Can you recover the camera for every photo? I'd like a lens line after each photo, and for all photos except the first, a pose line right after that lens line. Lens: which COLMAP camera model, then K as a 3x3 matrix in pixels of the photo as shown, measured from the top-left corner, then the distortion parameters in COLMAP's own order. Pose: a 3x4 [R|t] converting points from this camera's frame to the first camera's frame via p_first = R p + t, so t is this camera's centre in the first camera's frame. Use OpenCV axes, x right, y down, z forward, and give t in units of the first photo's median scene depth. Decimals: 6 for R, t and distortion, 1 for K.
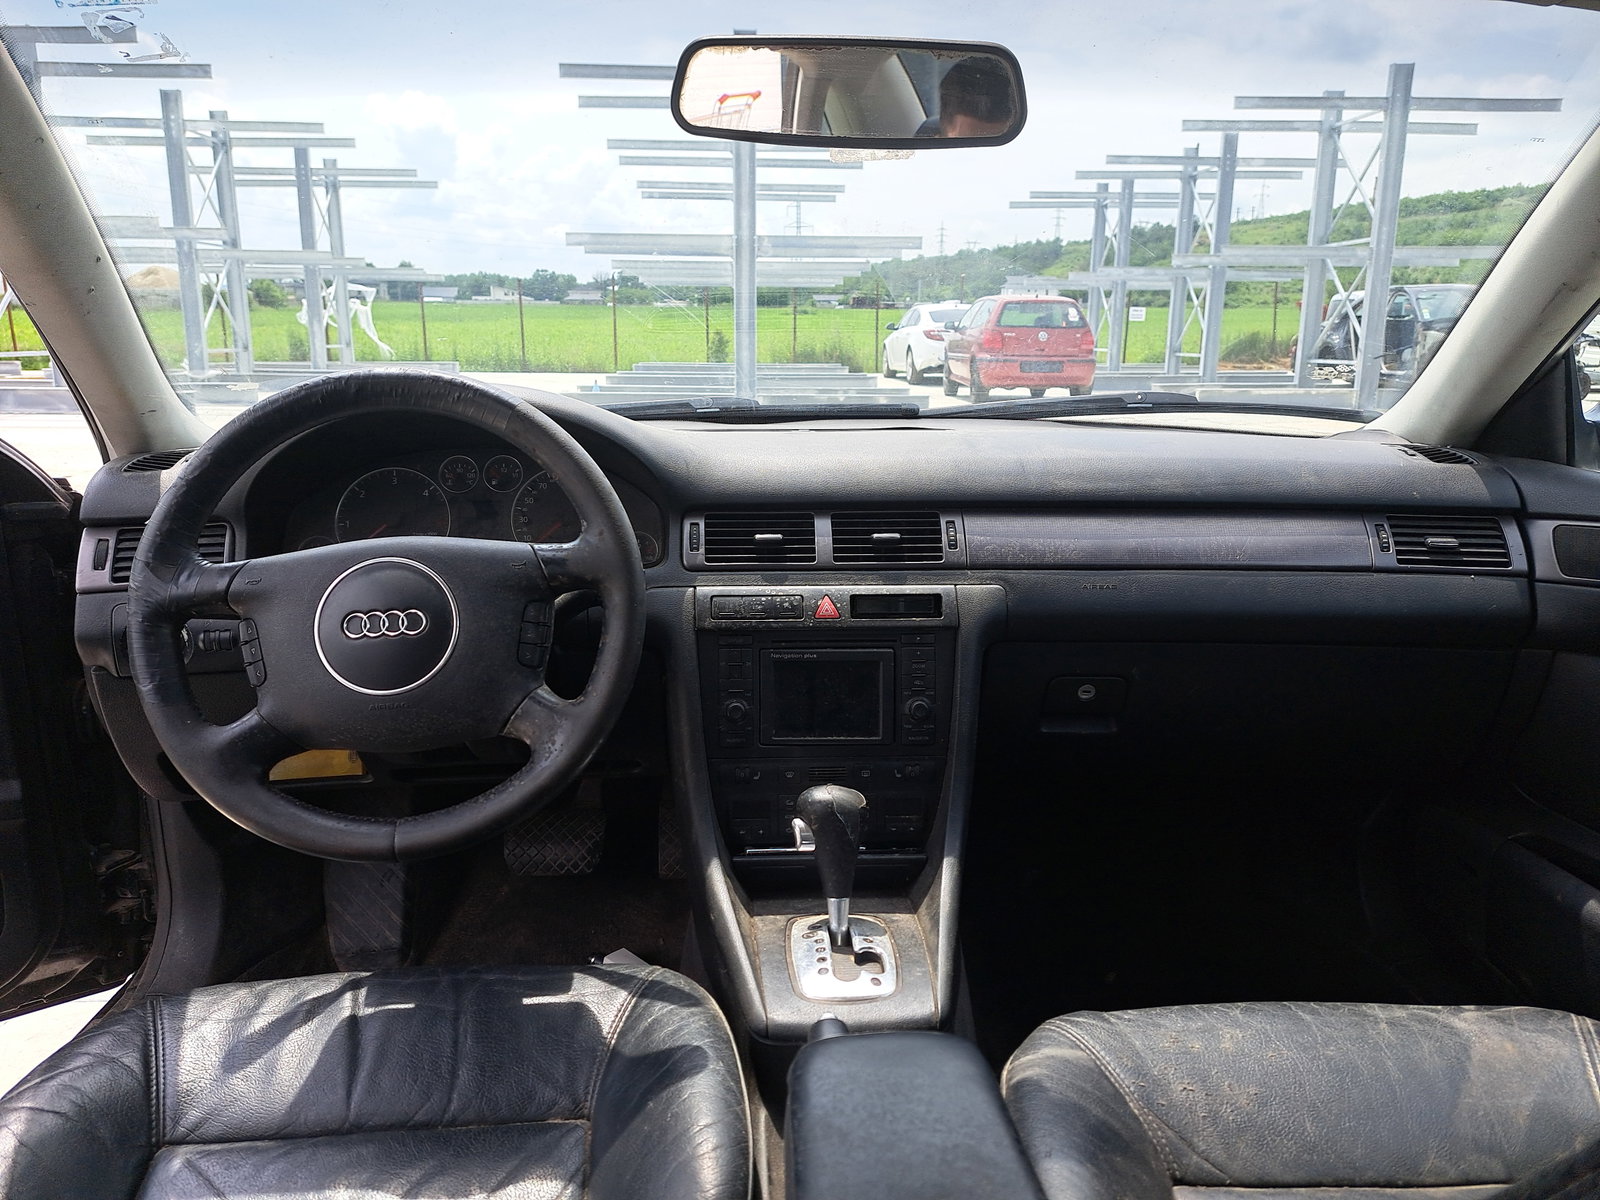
lens RADIAL K [[1146.6, 0, 800.0], [0, 1146.6, 600.0], [0, 0, 1]] dist [0.012976, -0.004269]
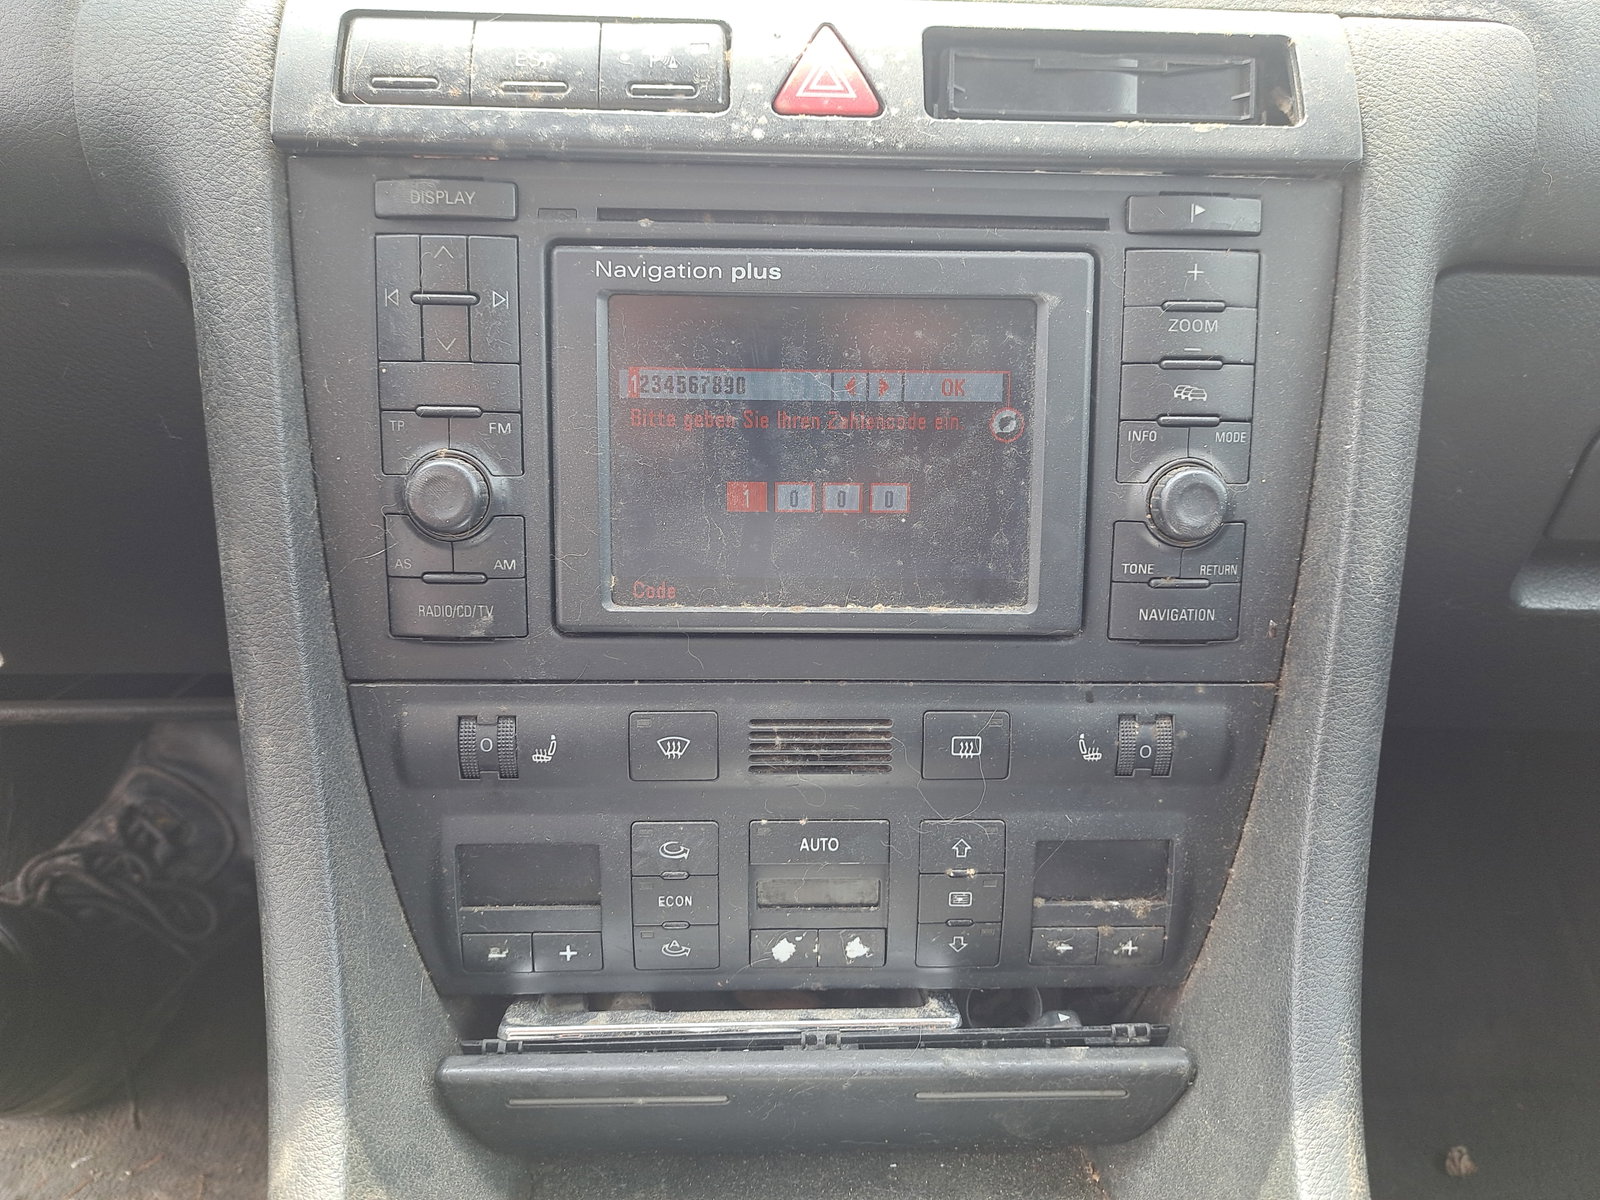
lens RADIAL K [[1180.0, 0, 822.7], [0, 1180.0, 598.8], [0, 0, 1]] dist [0.070333, -0.103998]
pose [[0.999743, 0.015644, -0.016388, 0.029025], [-0.014175, 0.996175, 0.086223, 0.096788], [0.017674, -0.085968, 0.996141, 0.748375]]
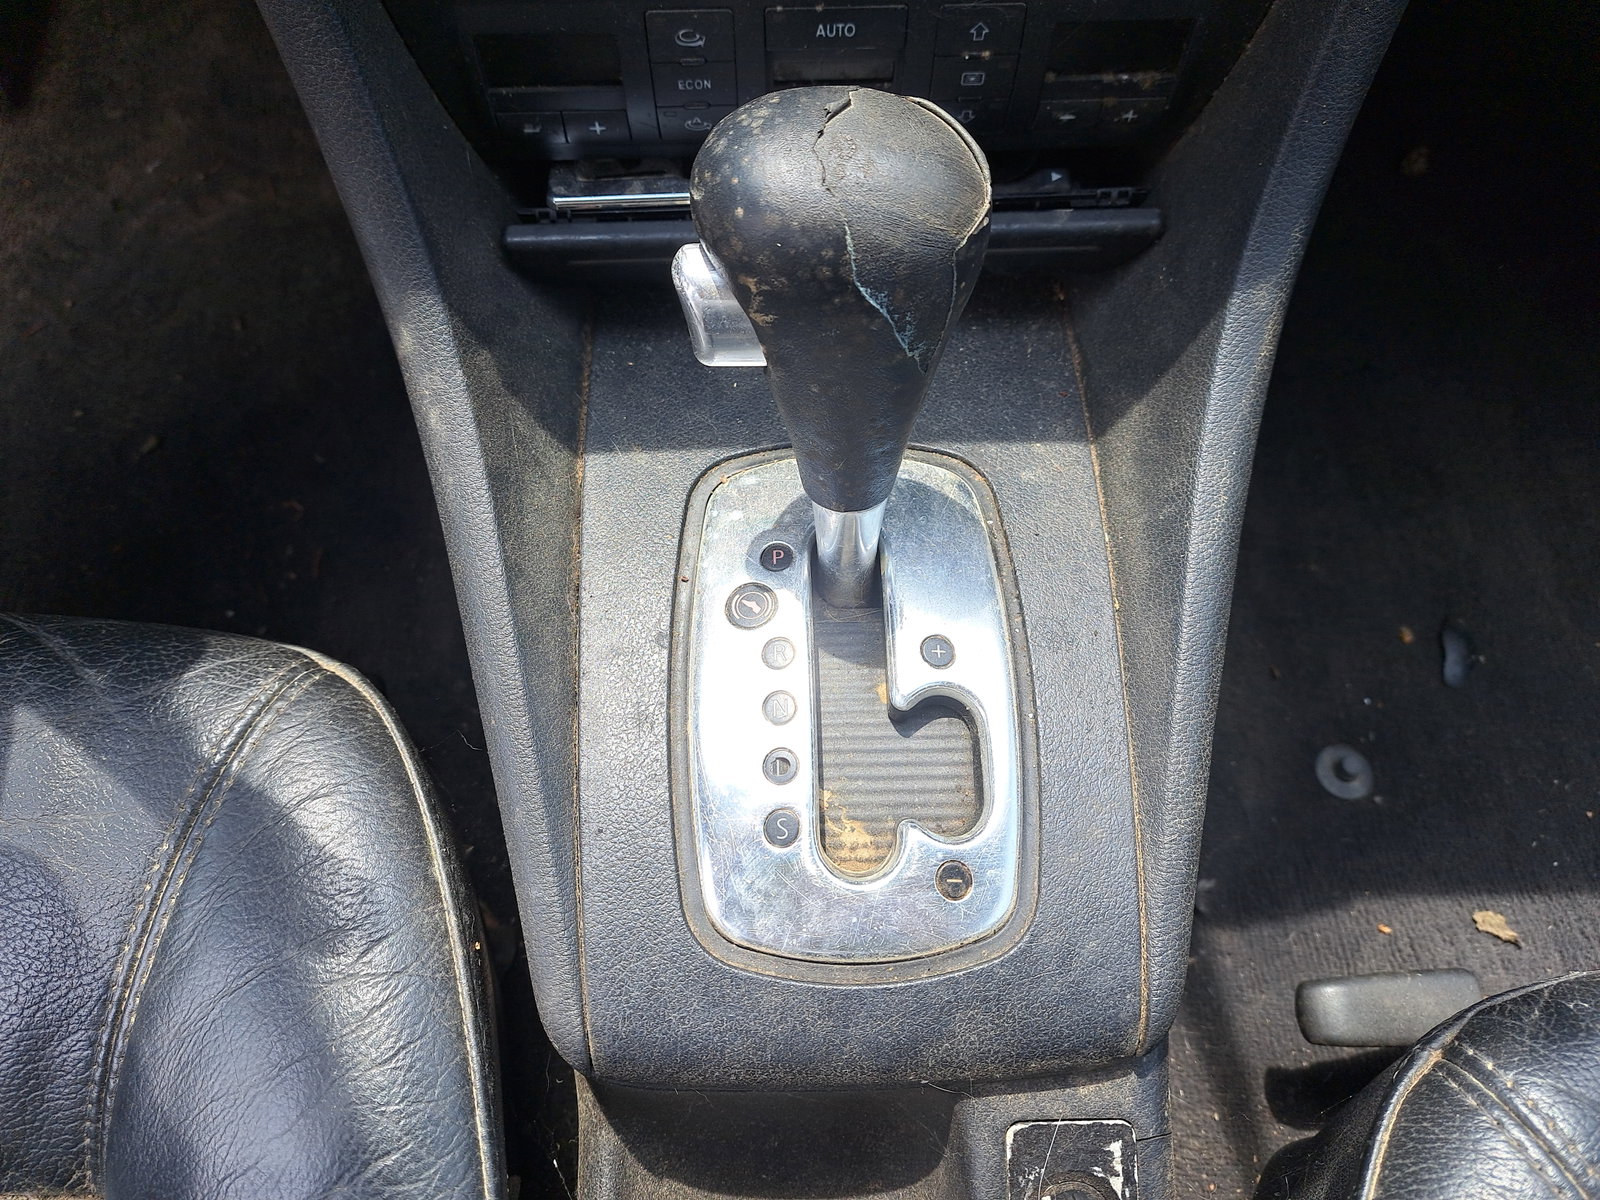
lens RADIAL K [[1146.6, 0, 800.0], [0, 1146.6, 600.0], [0, 0, 1]] dist [0.012976, -0.004269]
pose [[0.999446, 0.029499, -0.015426, 0.024379], [-0.004942, 0.589732, 0.807584, 0.041318], [0.032920, -0.807060, 0.589550, 0.755873]]
